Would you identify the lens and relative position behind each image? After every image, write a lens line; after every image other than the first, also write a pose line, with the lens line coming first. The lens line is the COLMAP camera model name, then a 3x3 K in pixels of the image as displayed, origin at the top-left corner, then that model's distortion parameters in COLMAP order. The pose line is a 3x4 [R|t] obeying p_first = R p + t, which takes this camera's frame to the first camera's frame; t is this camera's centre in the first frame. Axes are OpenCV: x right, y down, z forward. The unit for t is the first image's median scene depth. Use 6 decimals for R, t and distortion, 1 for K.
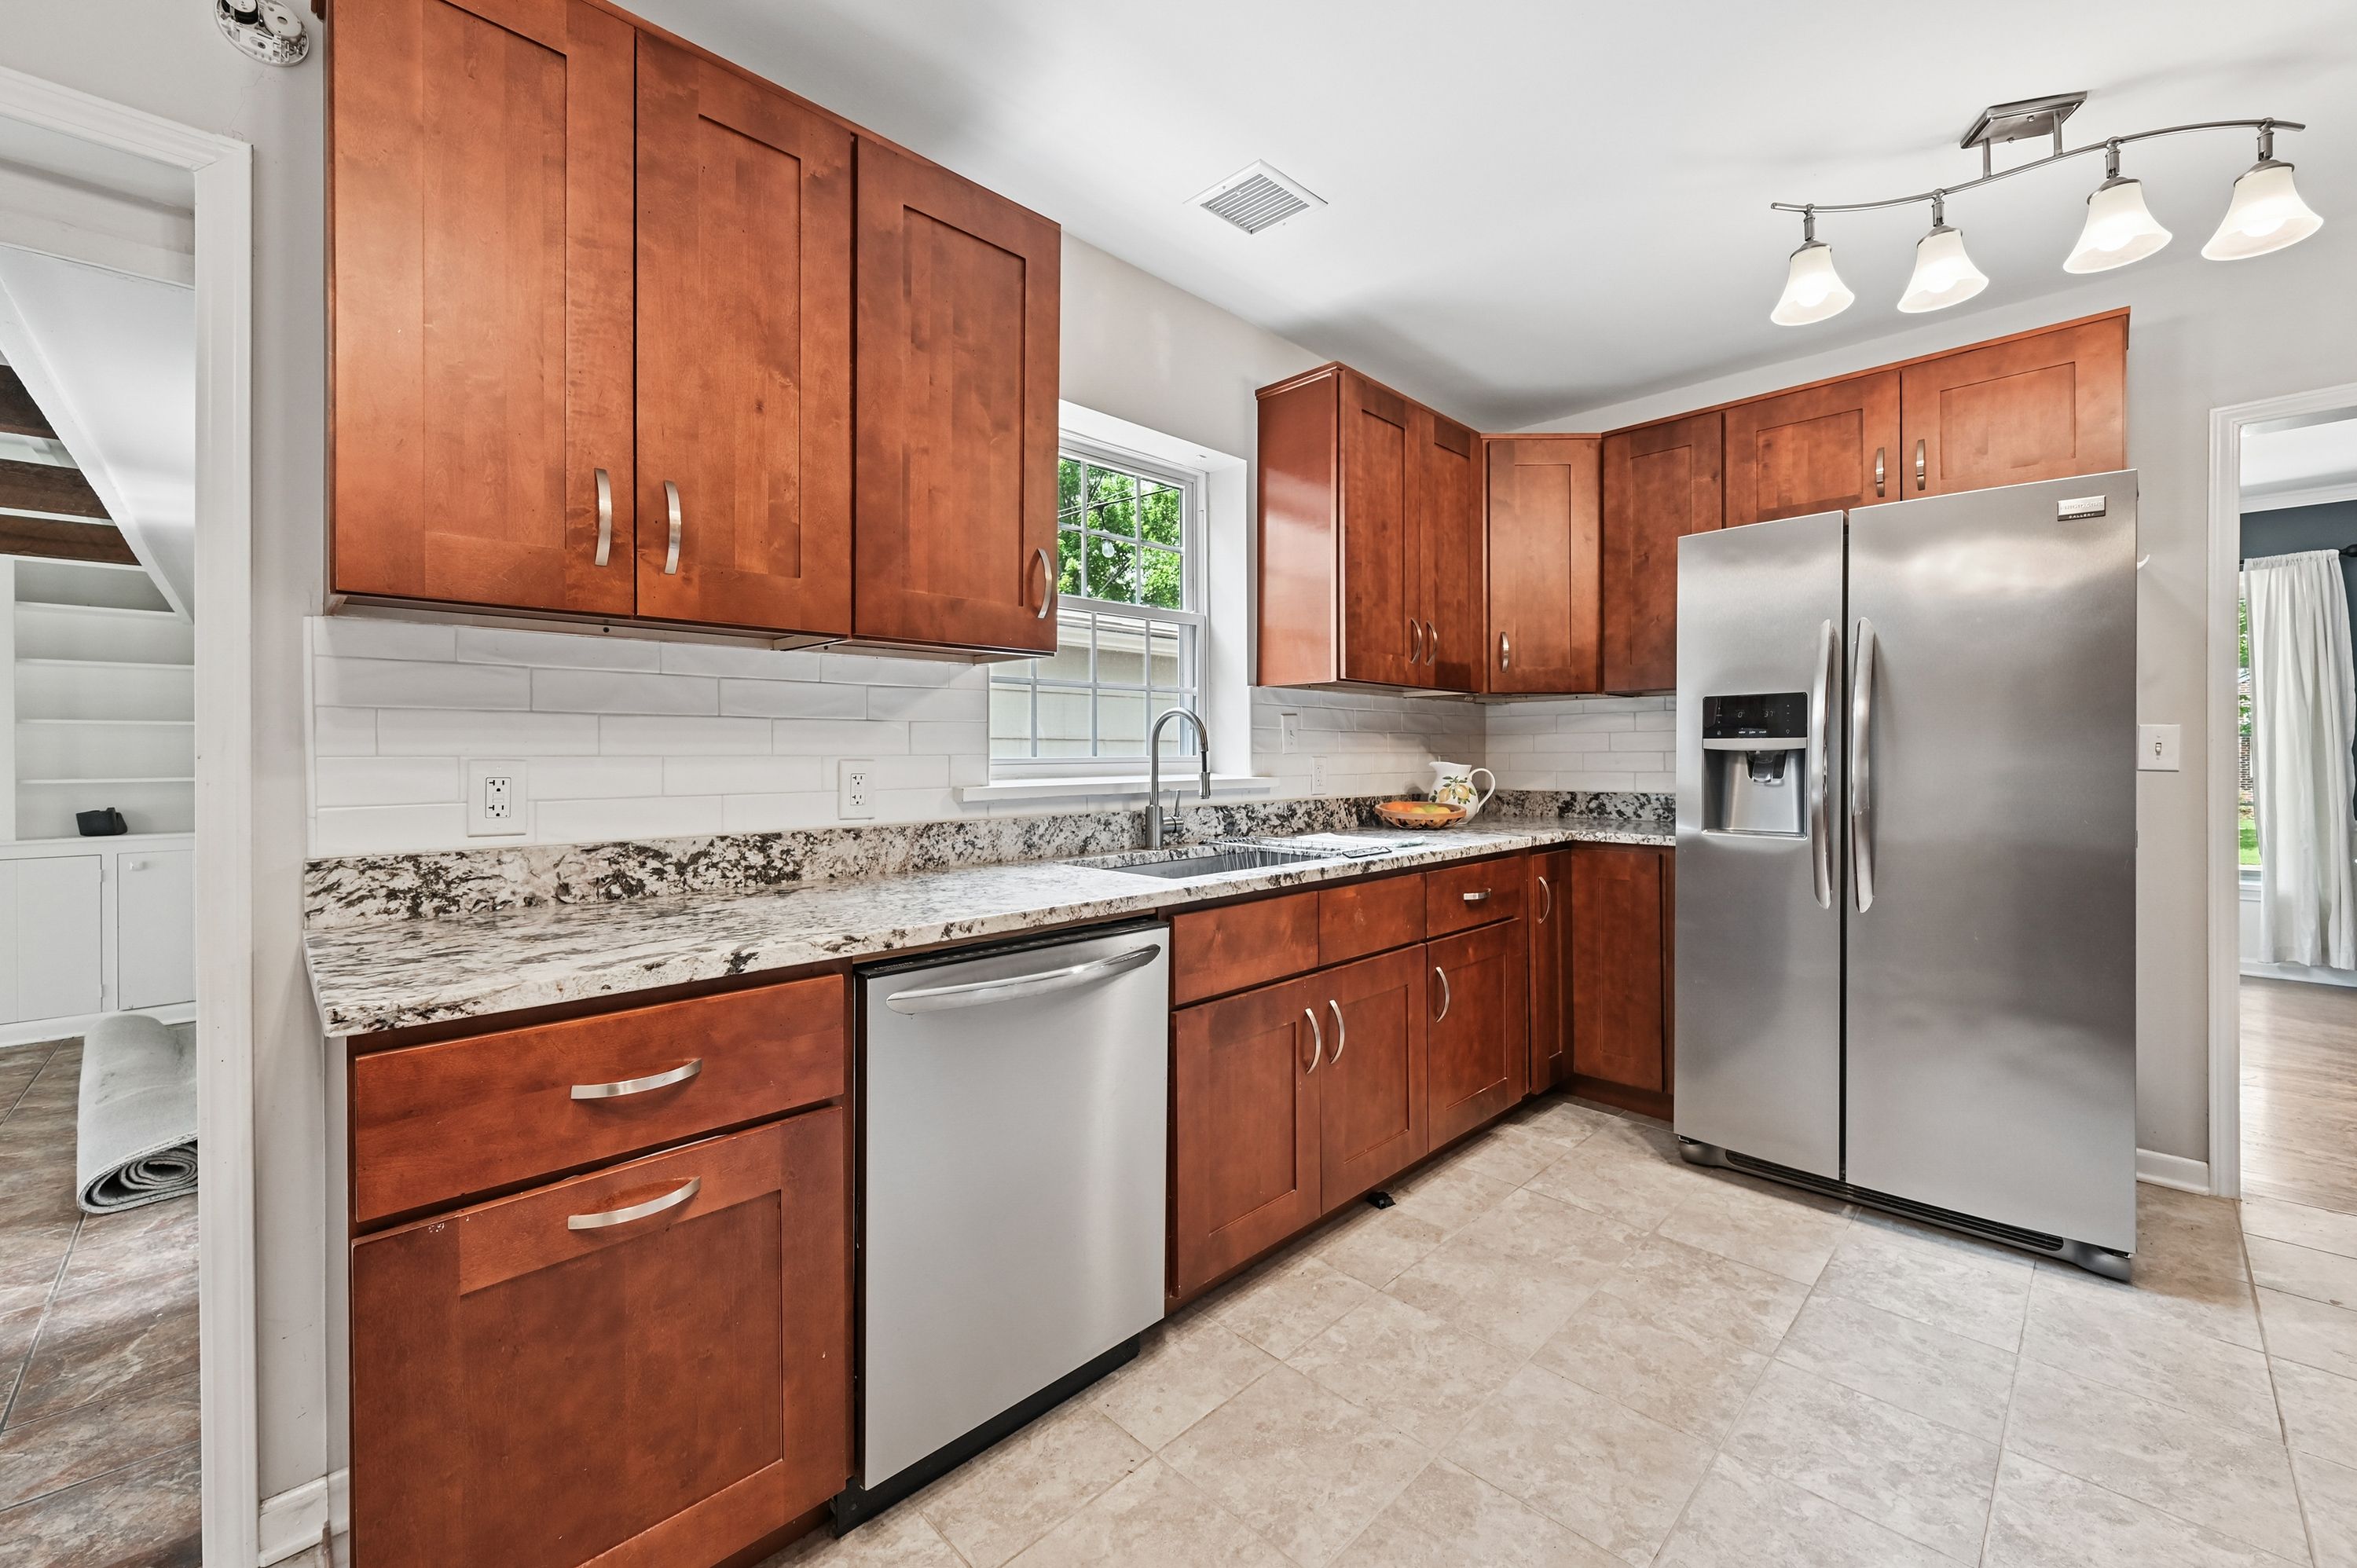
lens RADIAL K [[946.0, 0, 1207.4], [0, 946.0, 760.0], [0, 0, 1]] dist [-0.001858, -0.000022]
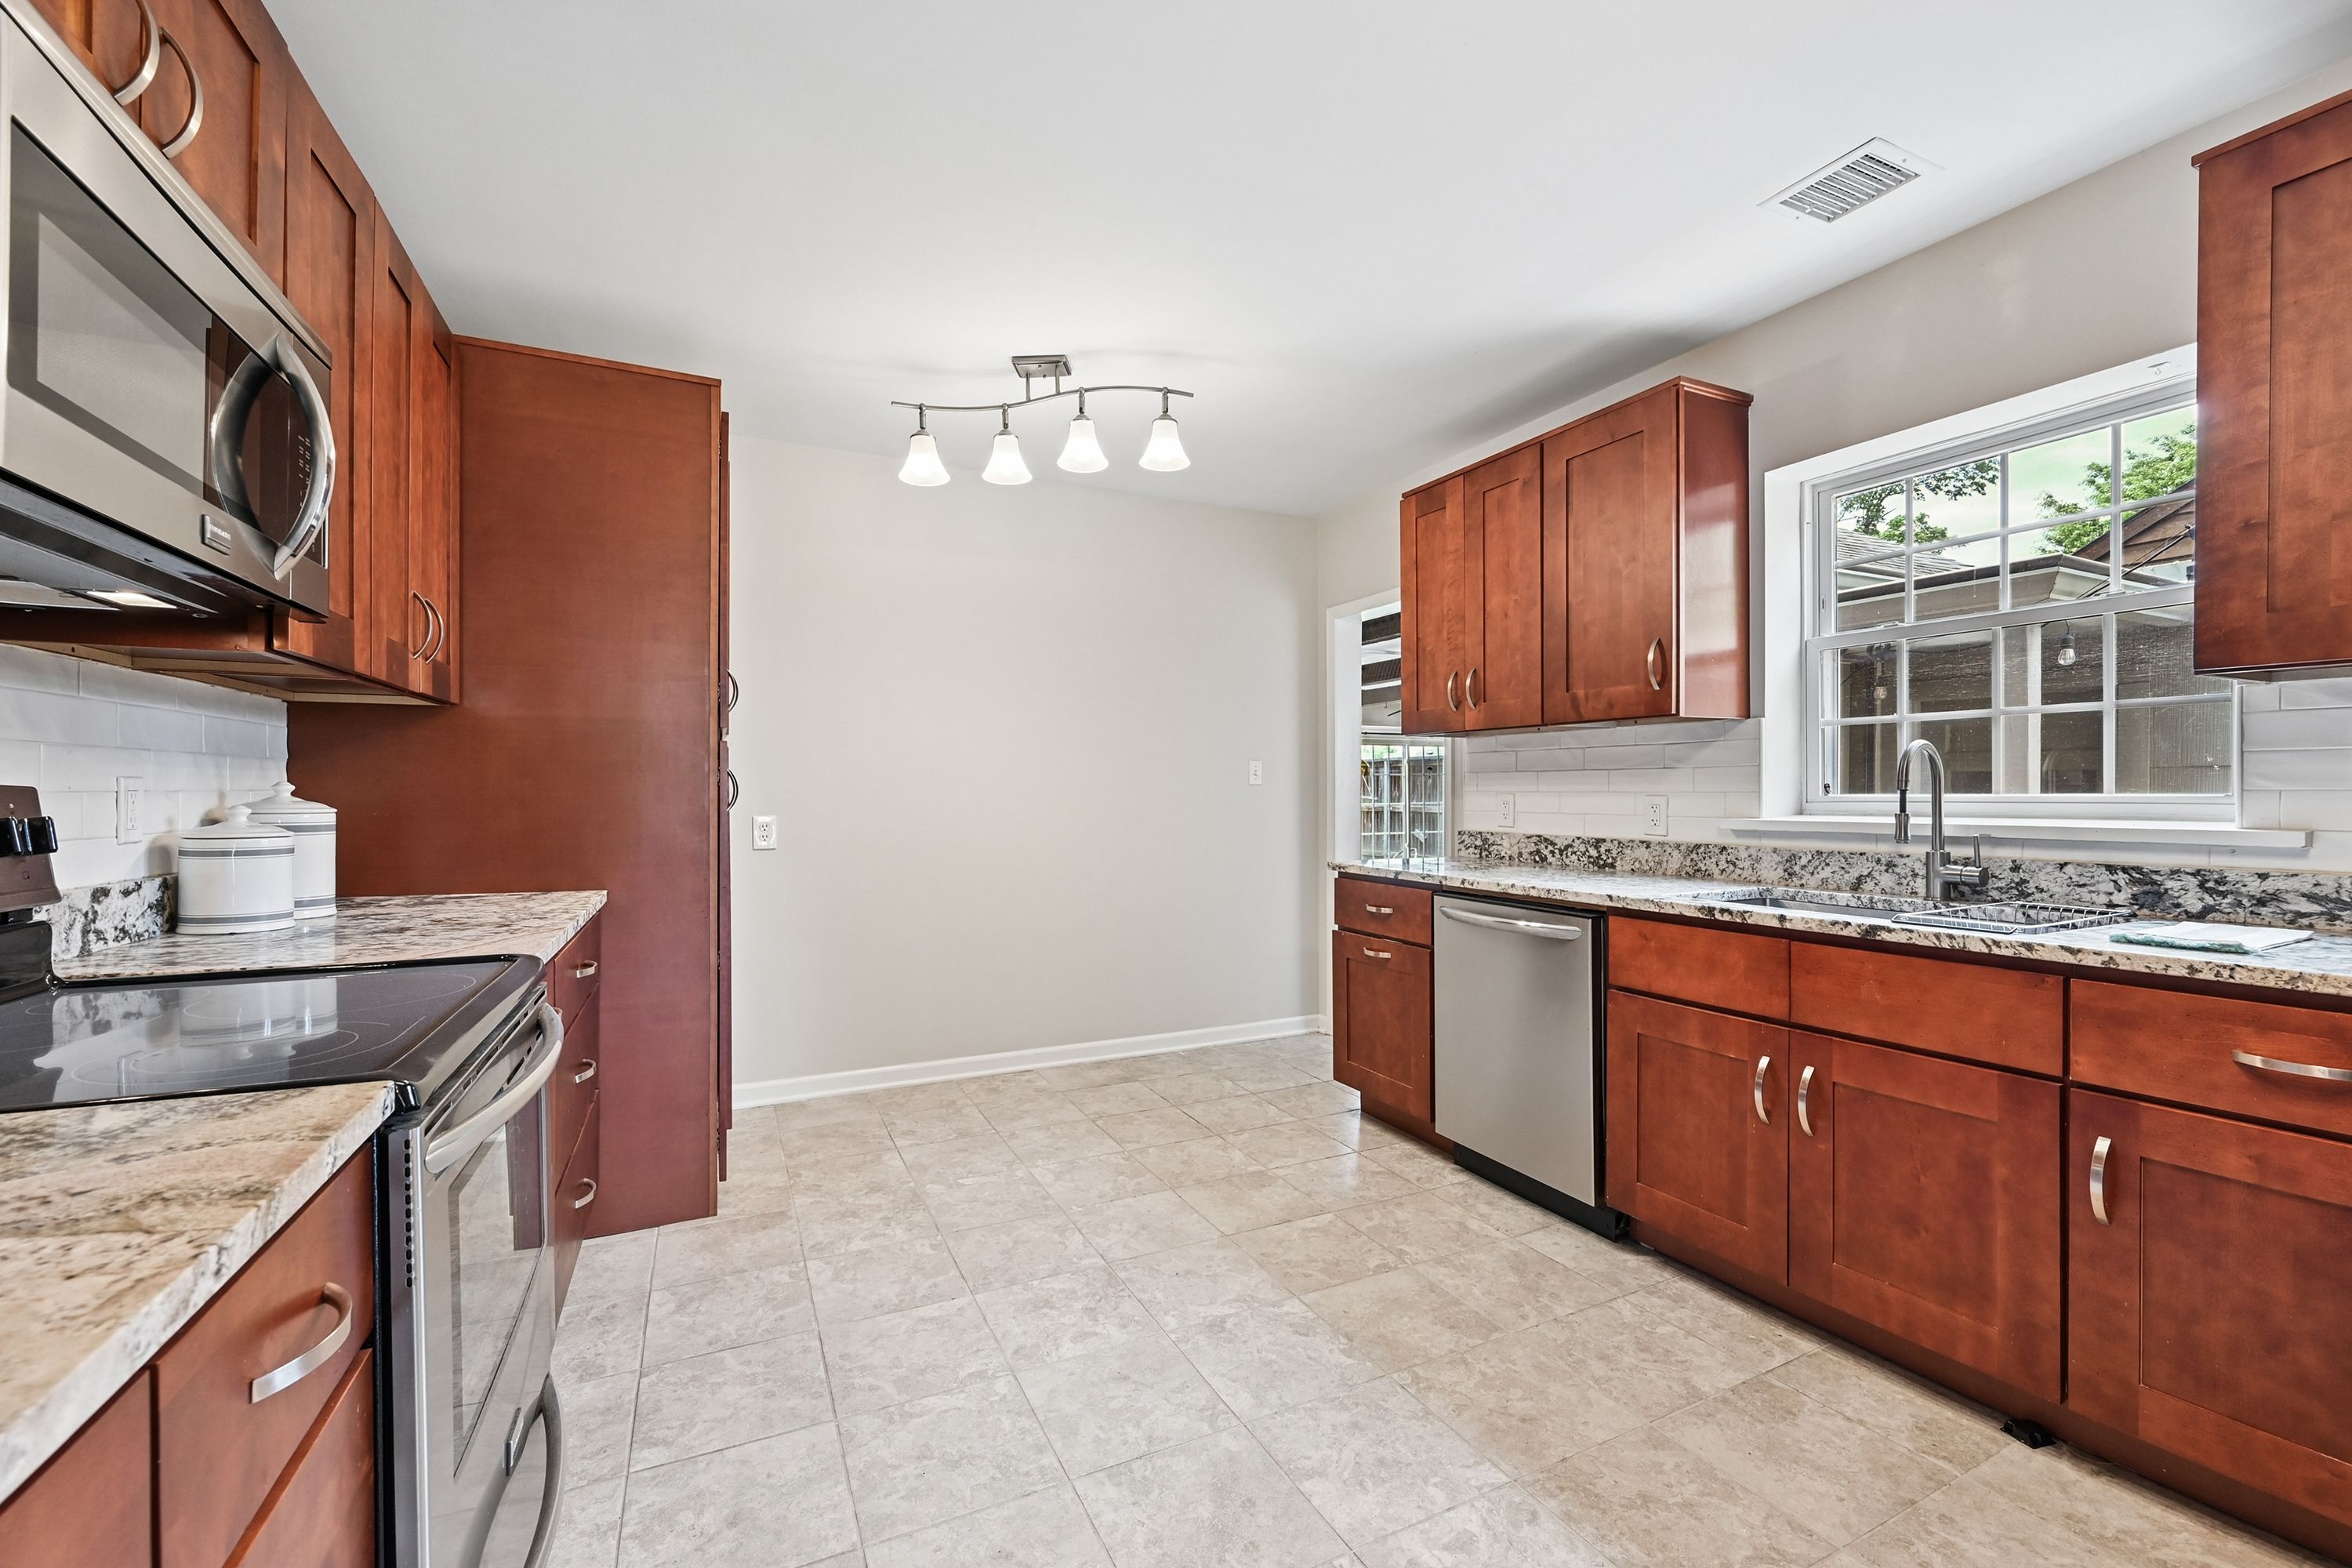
lens RADIAL K [[965.8, 0, 1176.5], [0, 965.8, 807.3], [0, 0, 1]] dist [0.000444, 0.000480]
pose [[-0.332039, 0.020624, -0.943040, 1.387486], [-0.002517, 0.999738, 0.022750, -0.014672], [0.943262, 0.009927, -0.331900, 0.847785]]
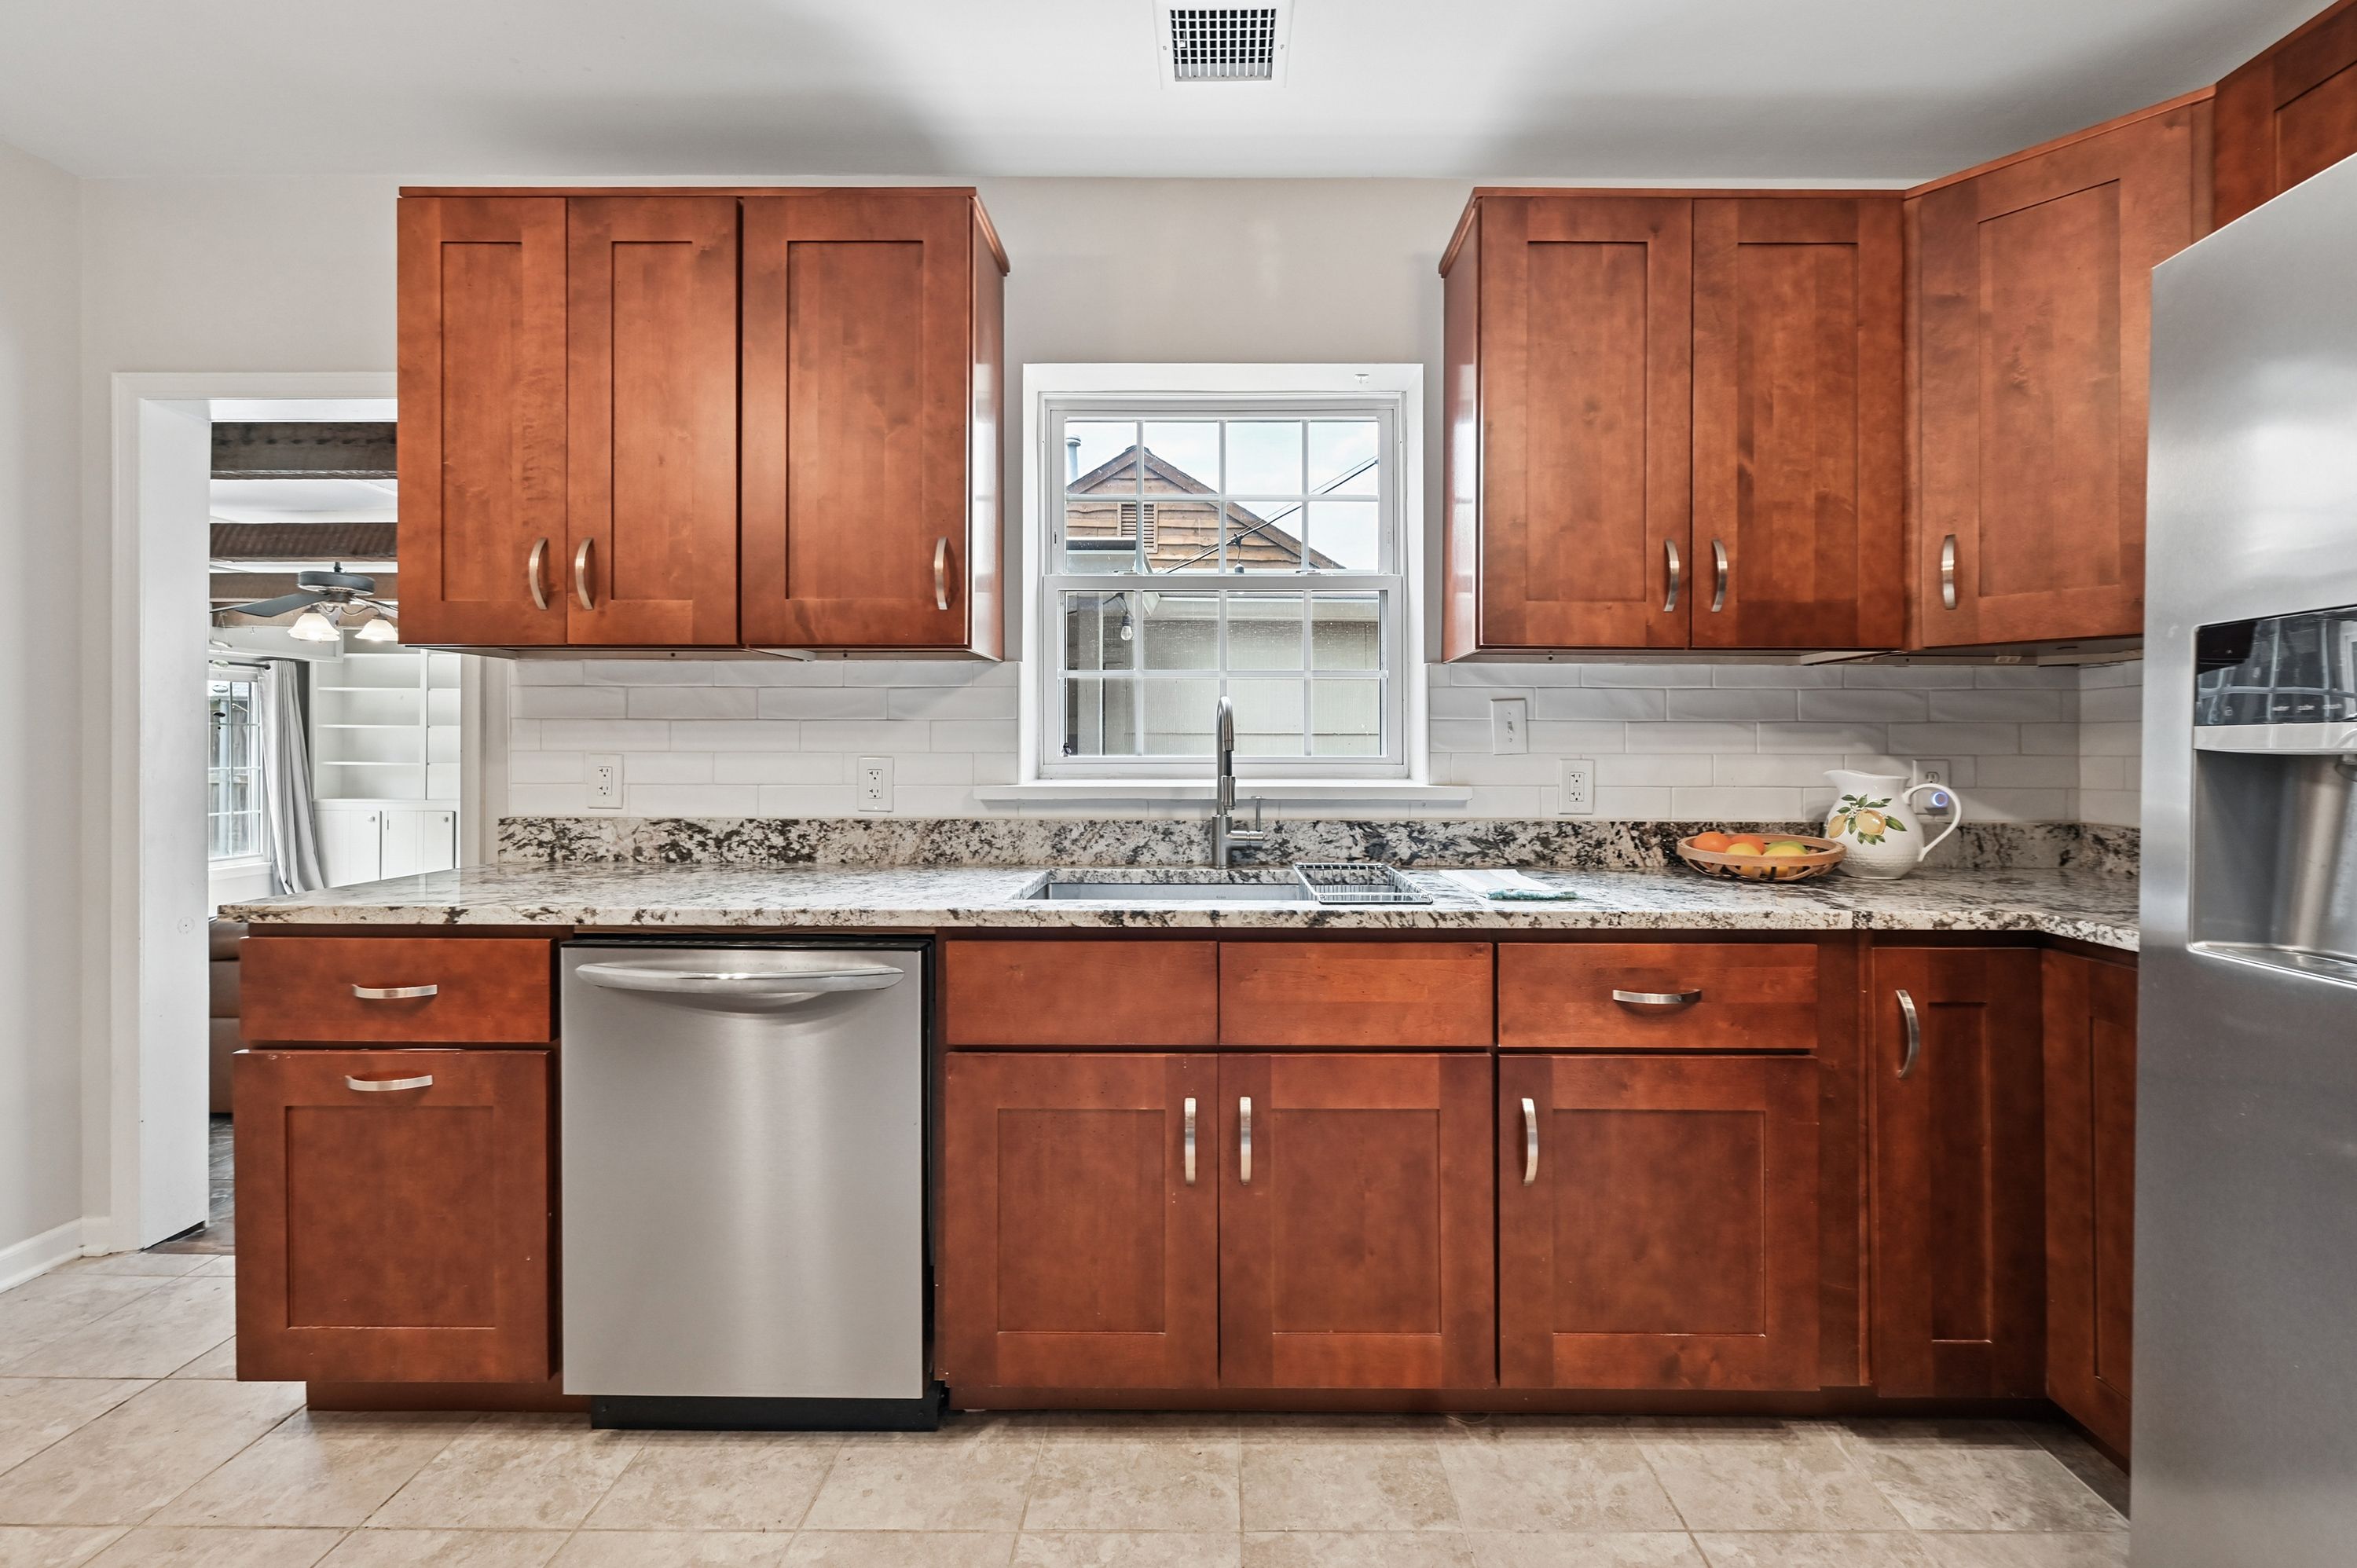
lens RADIAL K [[971.2, 0, 1215.1], [0, 971.2, 750.0], [0, 0, 1]] dist [-0.000329, -0.000102]
pose [[0.694704, 0.004499, -0.719282, 0.748853], [-0.010194, 0.999942, -0.003591, -0.008514], [0.719223, 0.009827, 0.694709, 0.539595]]
